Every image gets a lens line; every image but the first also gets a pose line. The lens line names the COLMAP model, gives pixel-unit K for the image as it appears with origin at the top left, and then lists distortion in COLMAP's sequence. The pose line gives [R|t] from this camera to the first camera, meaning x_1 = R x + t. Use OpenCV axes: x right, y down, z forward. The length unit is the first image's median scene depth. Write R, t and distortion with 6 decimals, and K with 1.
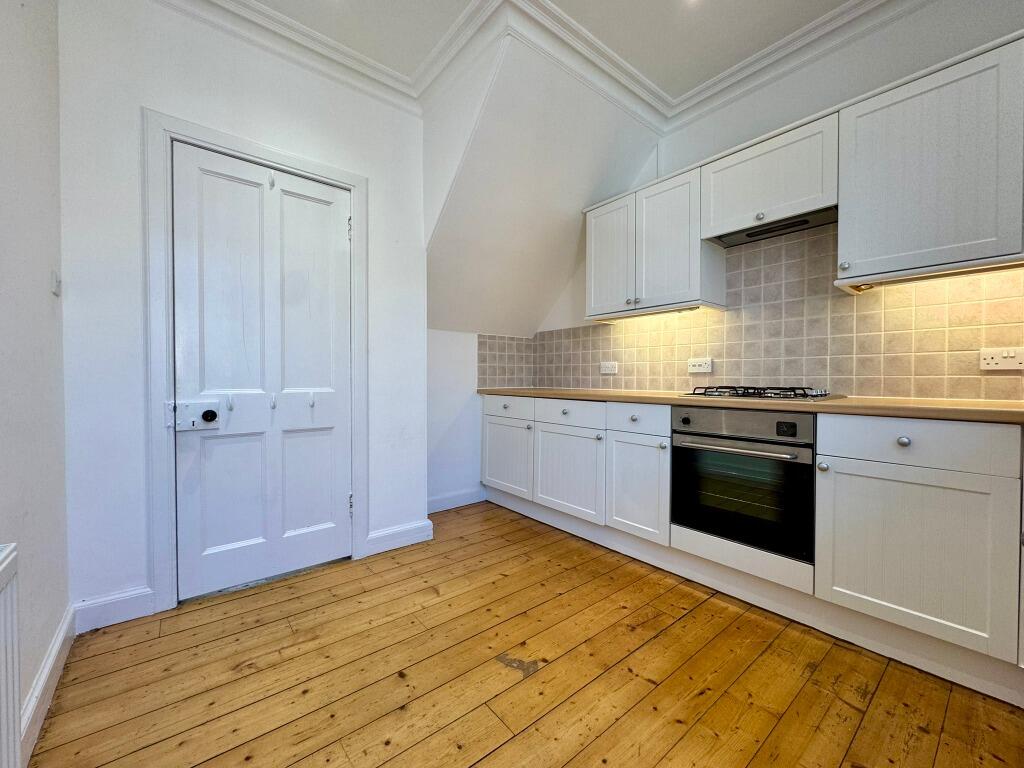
lens RADIAL K [[411.5, 0, 509.5], [0, 411.5, 382.4], [0, 0, 1]] dist [-0.000463, -0.000650]
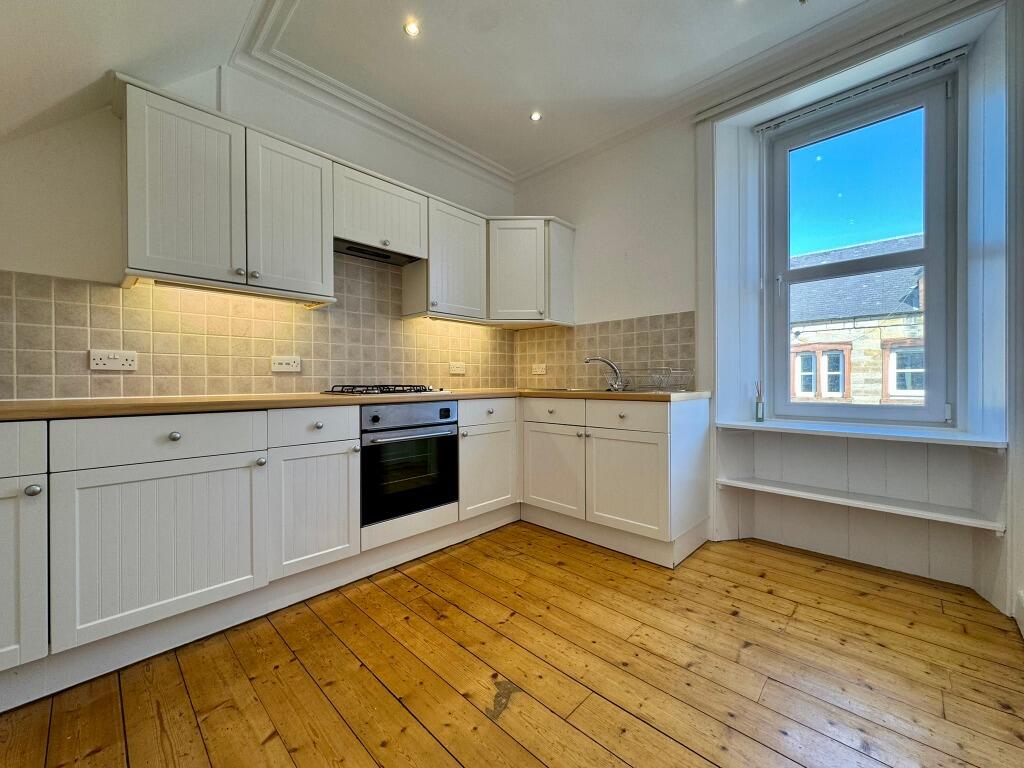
lens RADIAL K [[411.5, 0, 513.0], [0, 411.5, 381.0], [0, 0, 1]] dist [-0.000463, -0.000650]
pose [[-0.130504, -0.003652, 0.991441, -0.610269], [0.014381, 0.999881, 0.005576, -0.001414], [-0.991343, 0.014986, -0.130436, 0.769993]]
